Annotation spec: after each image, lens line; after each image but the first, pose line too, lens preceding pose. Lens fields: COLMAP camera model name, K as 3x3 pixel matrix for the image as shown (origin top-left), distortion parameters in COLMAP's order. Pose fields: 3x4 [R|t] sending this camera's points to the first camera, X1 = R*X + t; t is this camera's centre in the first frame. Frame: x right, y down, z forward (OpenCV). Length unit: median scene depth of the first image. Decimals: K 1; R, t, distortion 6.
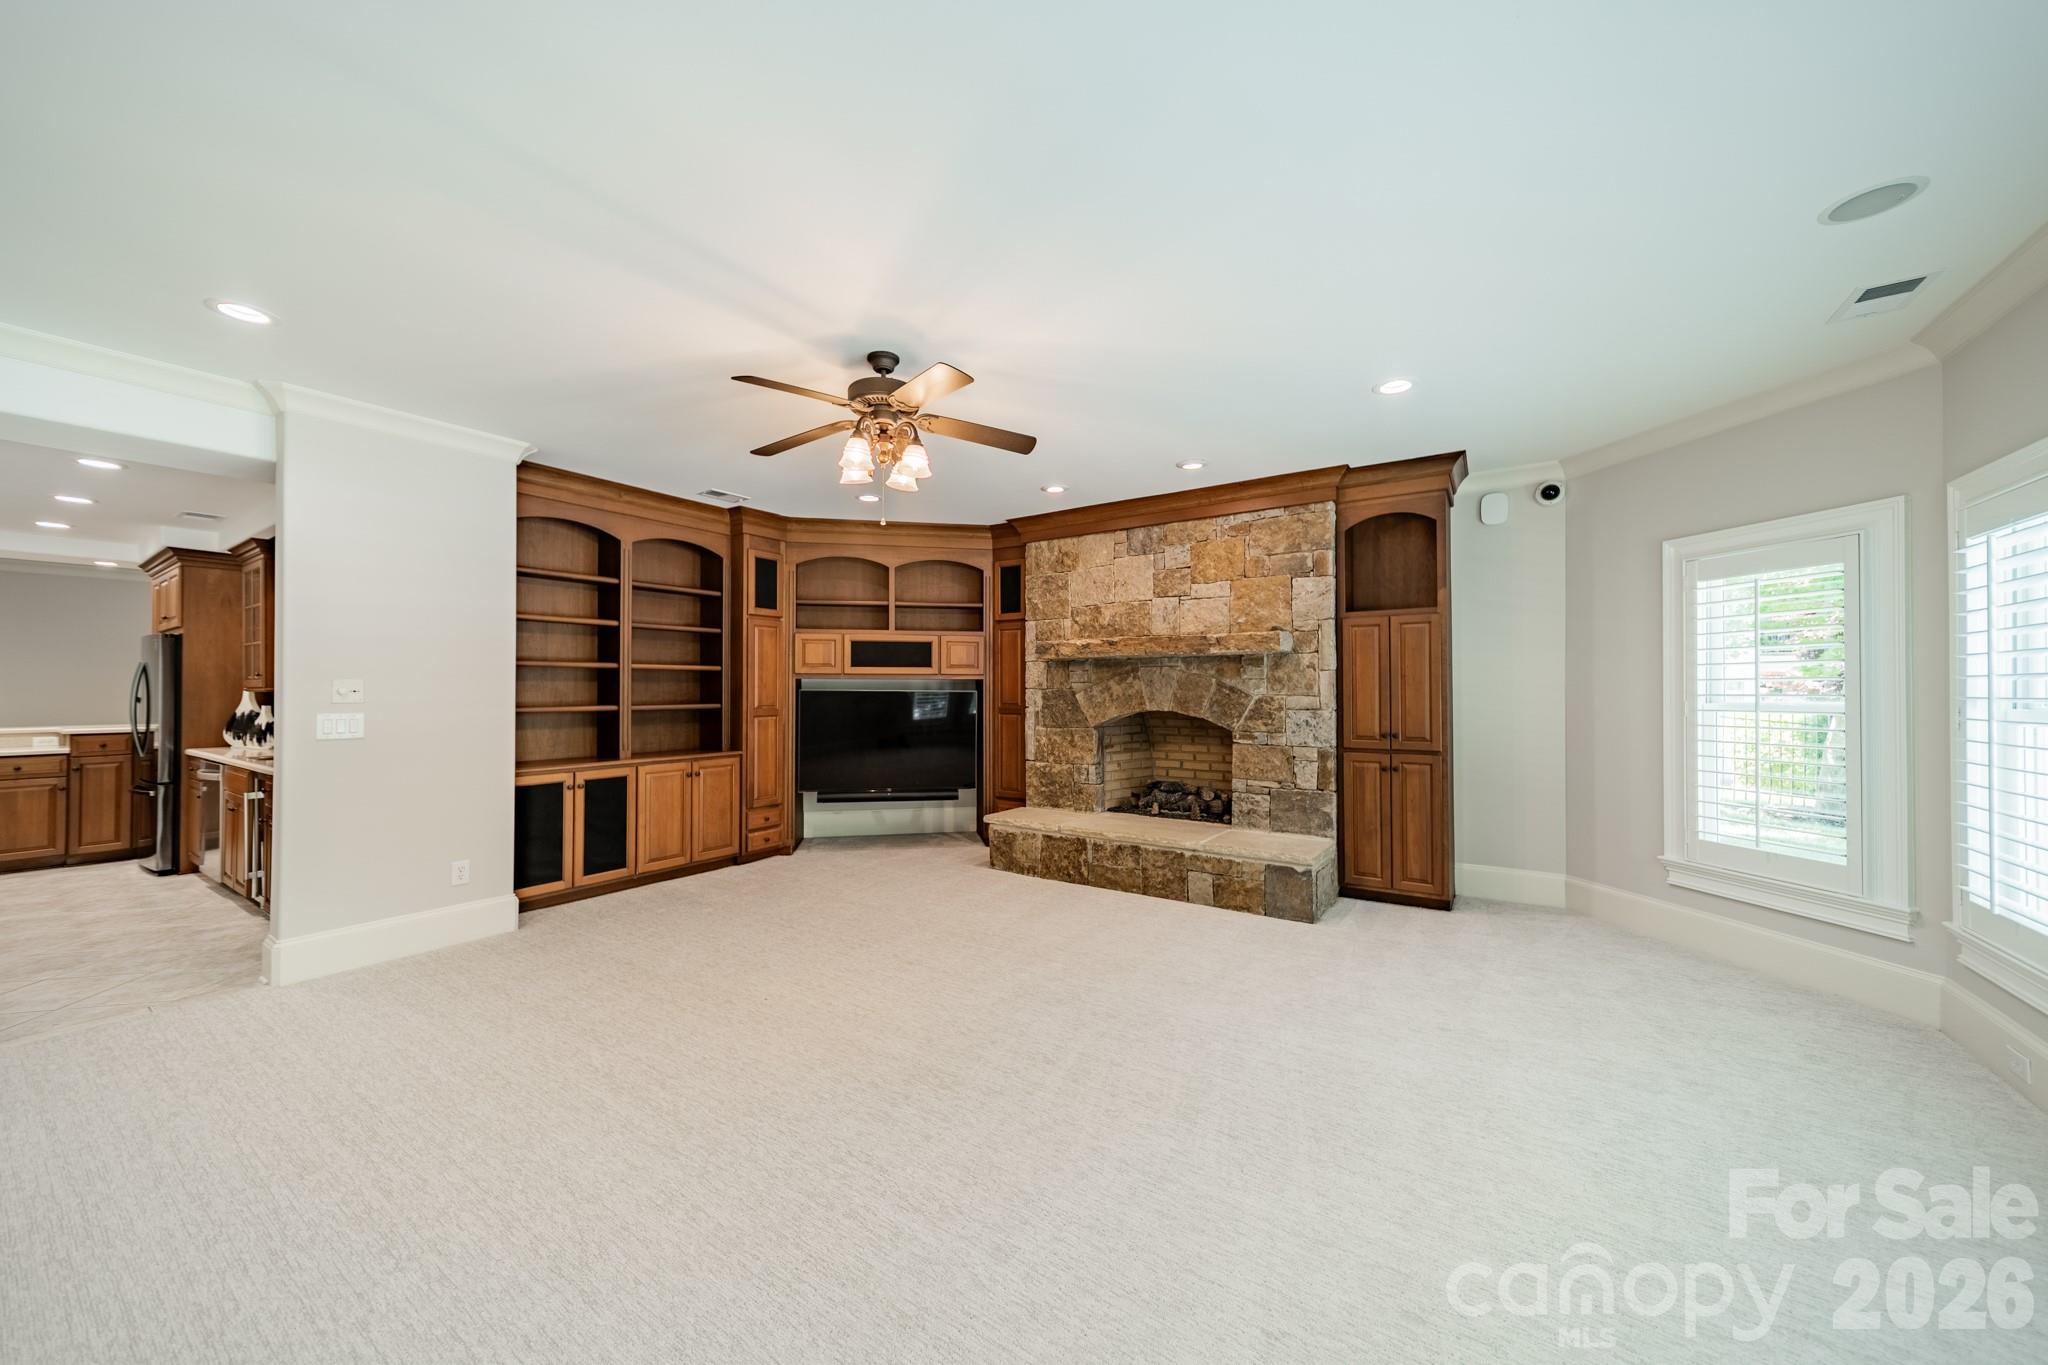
lens RADIAL K [[727.6, 0, 1024.4], [0, 727.6, 688.2], [0, 0, 1]] dist [0.012670, -0.000431]
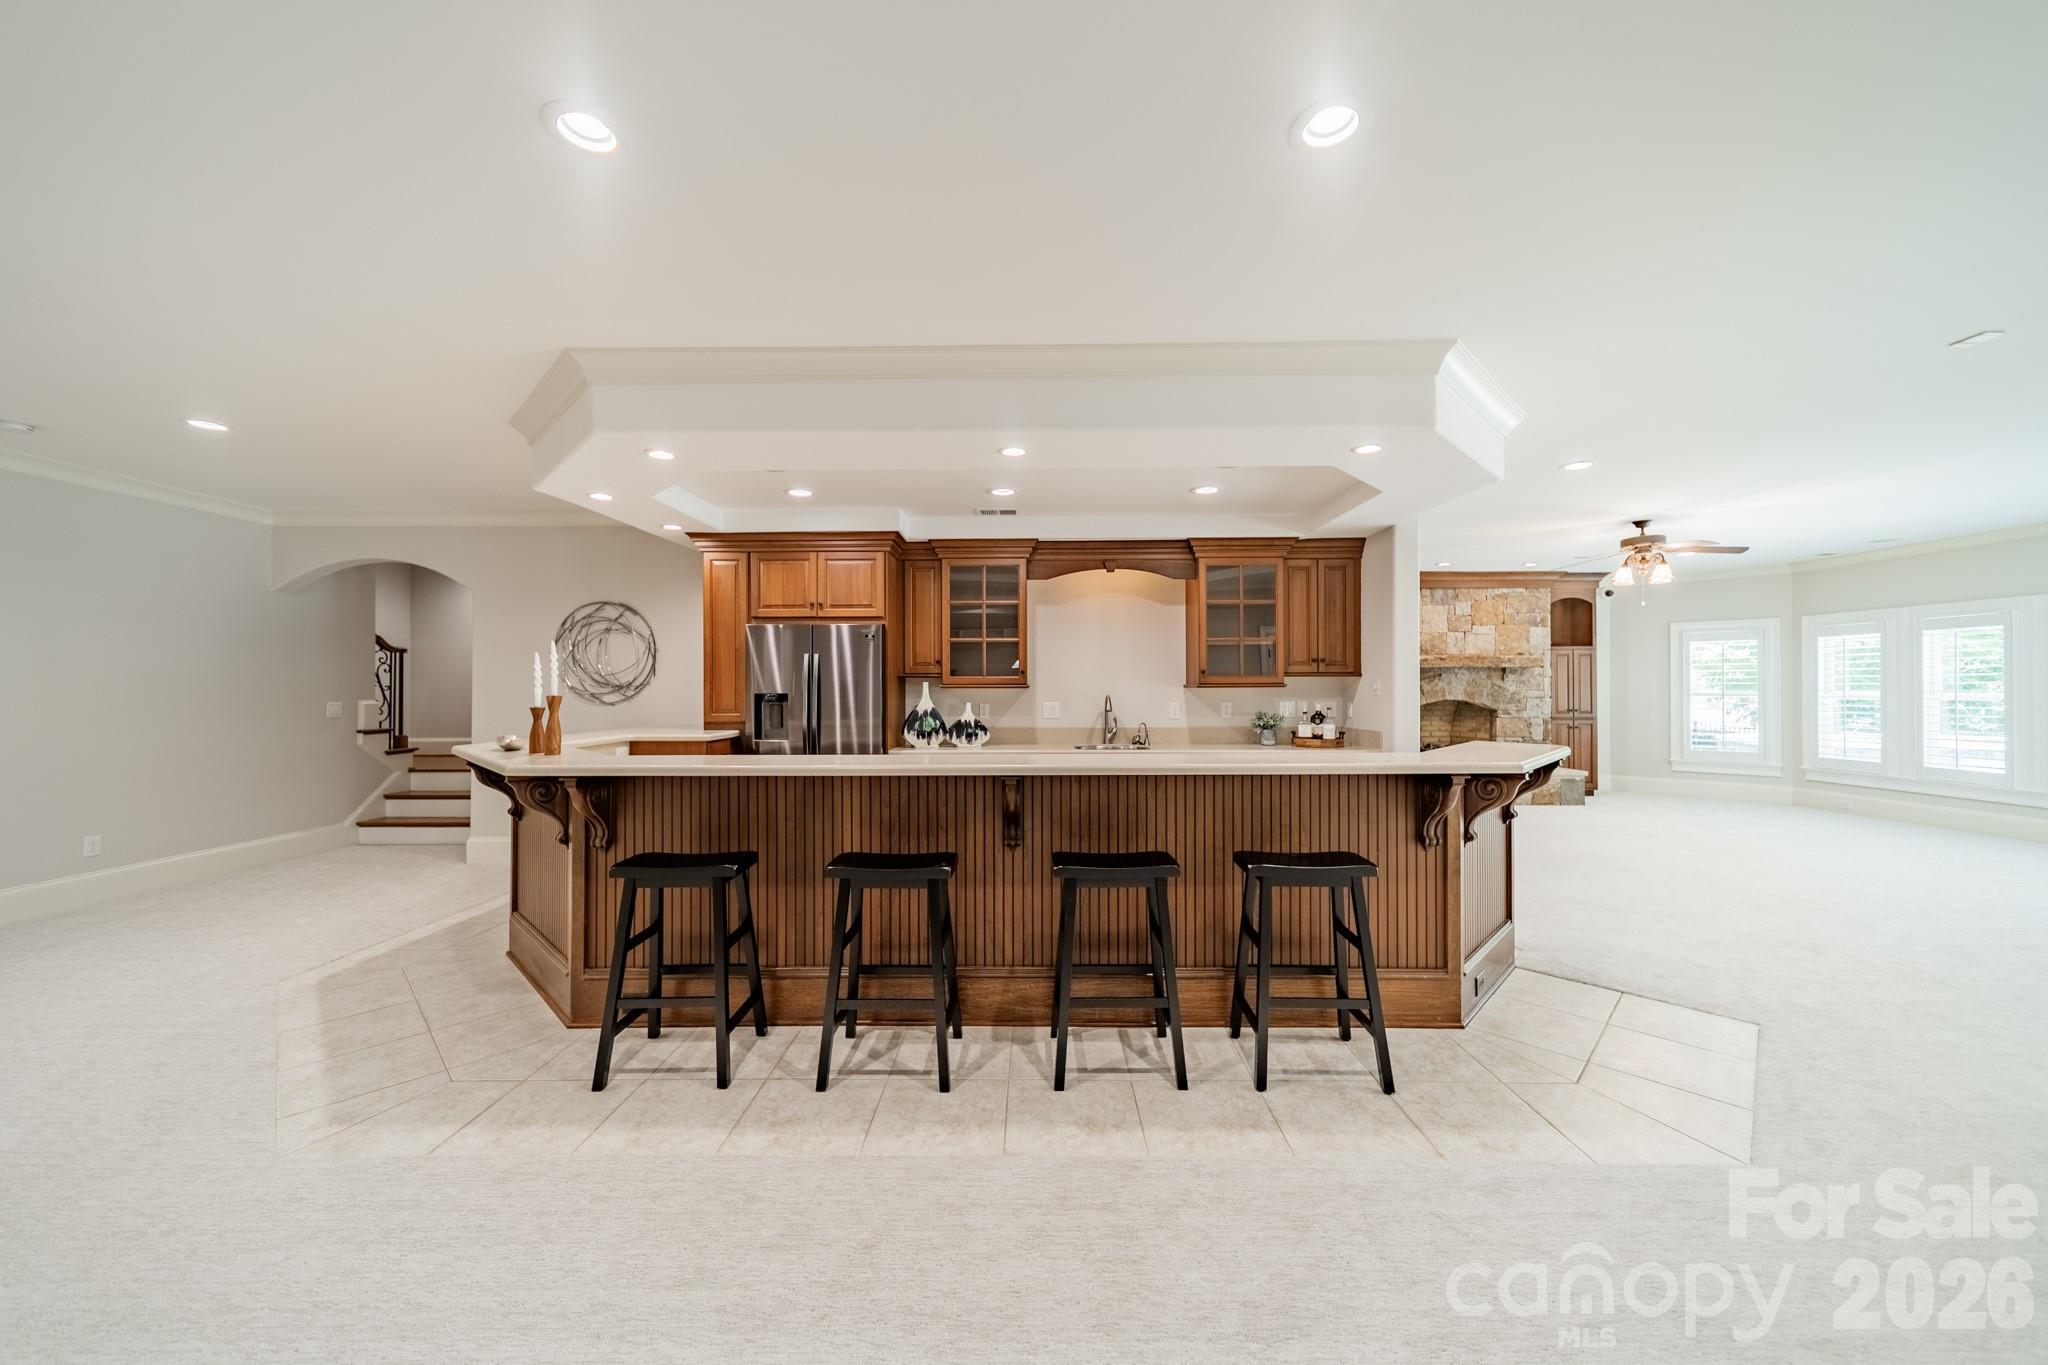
lens RADIAL K [[727.6, 0, 1023.8], [0, 727.6, 685.6], [0, 0, 1]] dist [0.012670, -0.000431]
pose [[0.835136, 0.001031, 0.550043, -1.690427], [-0.001593, 0.999999, 0.000545, -0.000549], [-0.550041, -0.001331, 0.835136, 0.152370]]
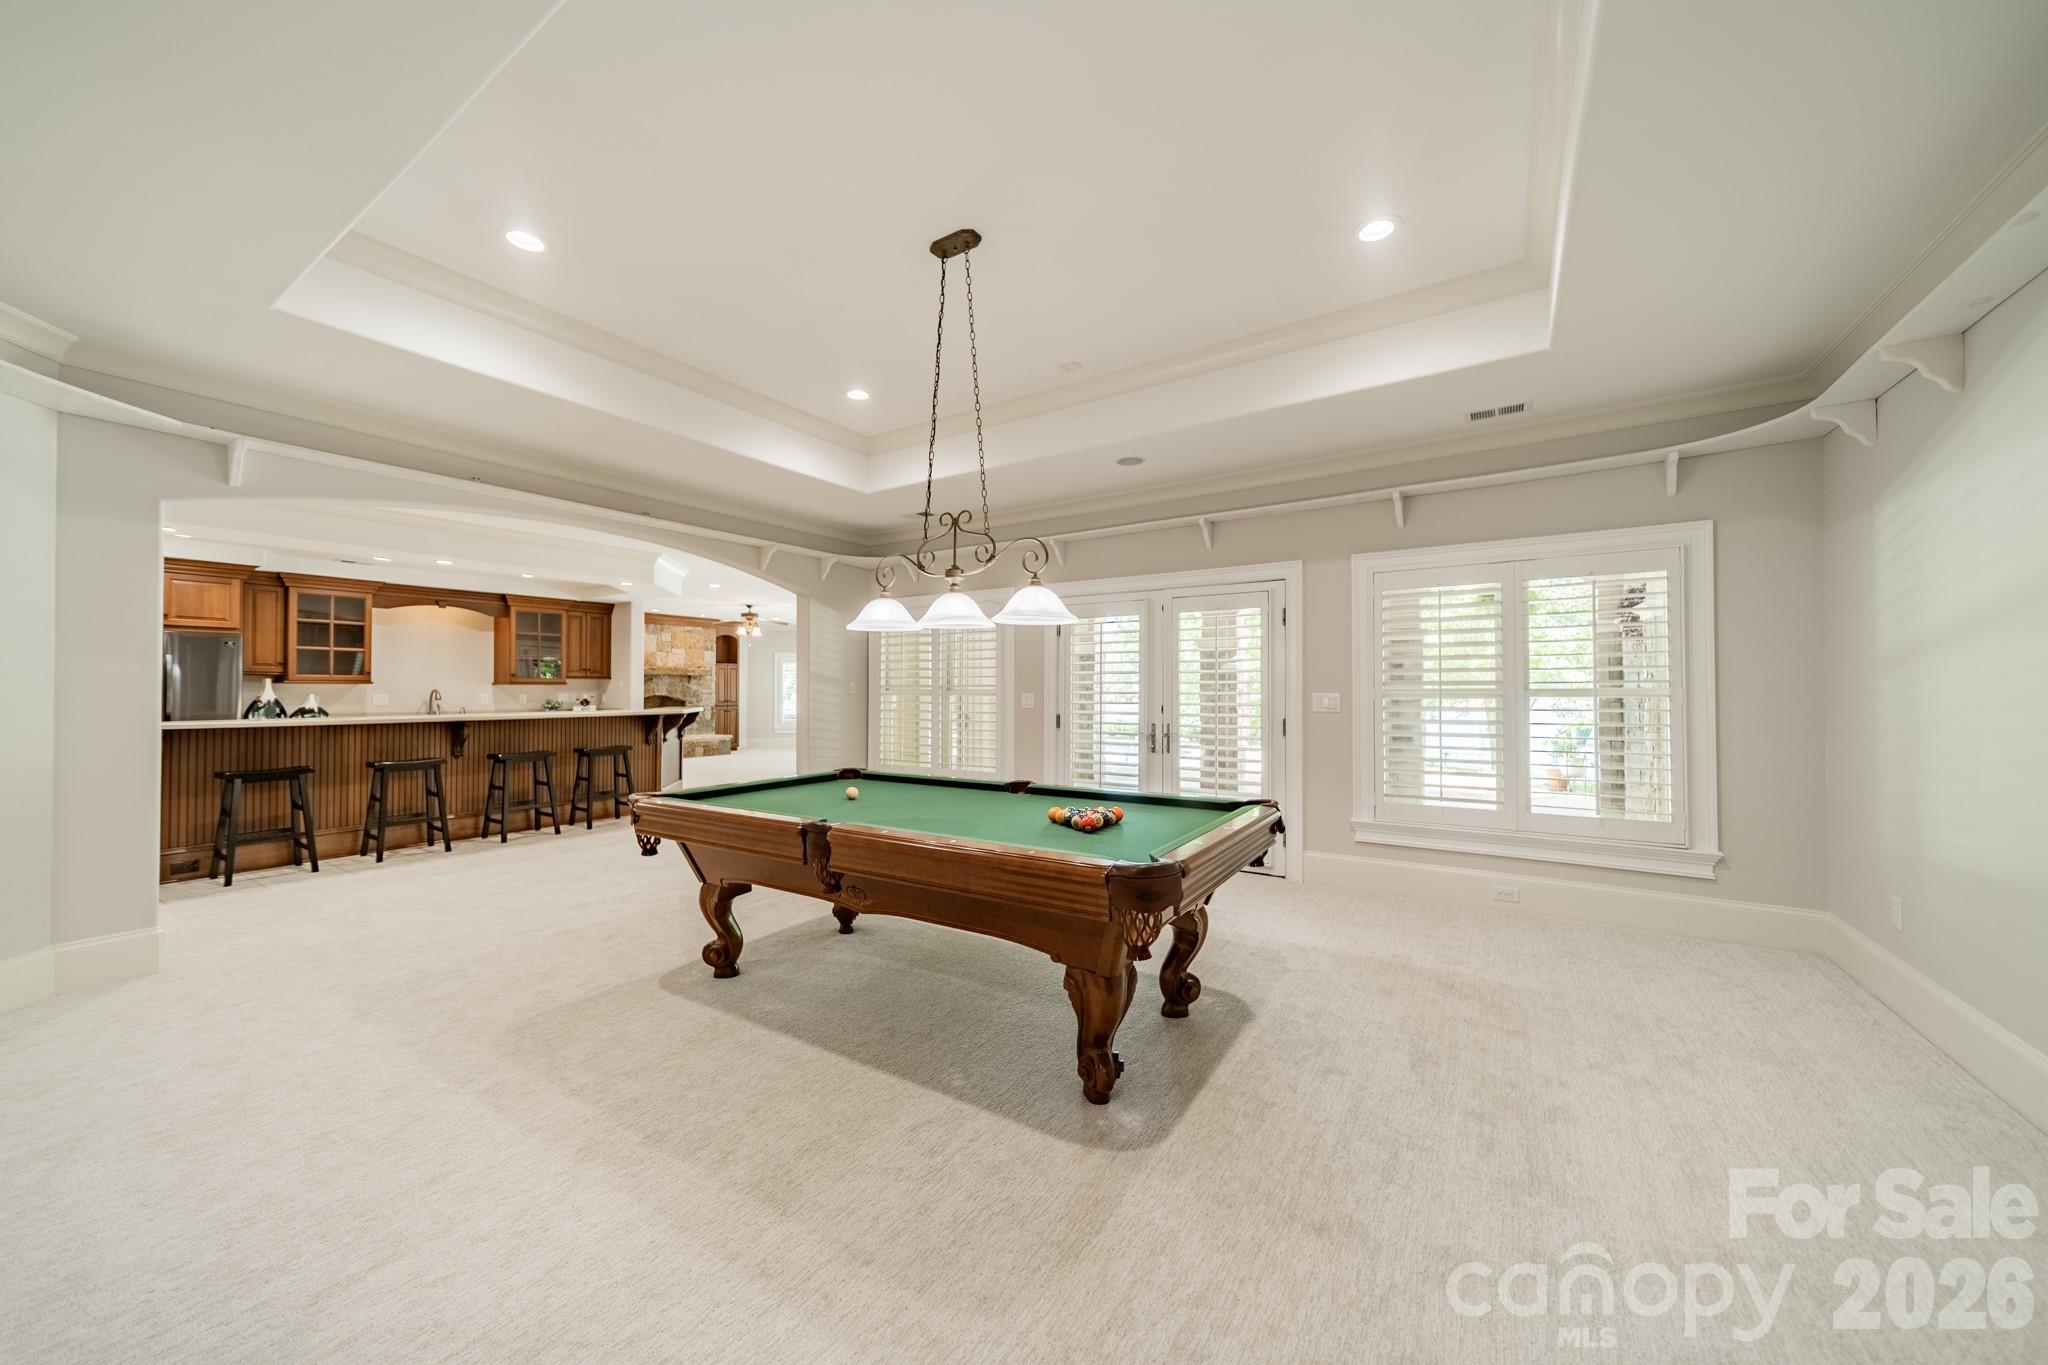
lens RADIAL K [[727.6, 0, 1027.4], [0, 727.6, 685.1], [0, 0, 1]] dist [0.012670, -0.000431]
pose [[-0.010042, 0.009008, 0.999909, -2.651946], [-0.004496, 0.999949, -0.009053, 0.013935], [-0.999939, -0.004587, -0.010001, -0.319600]]
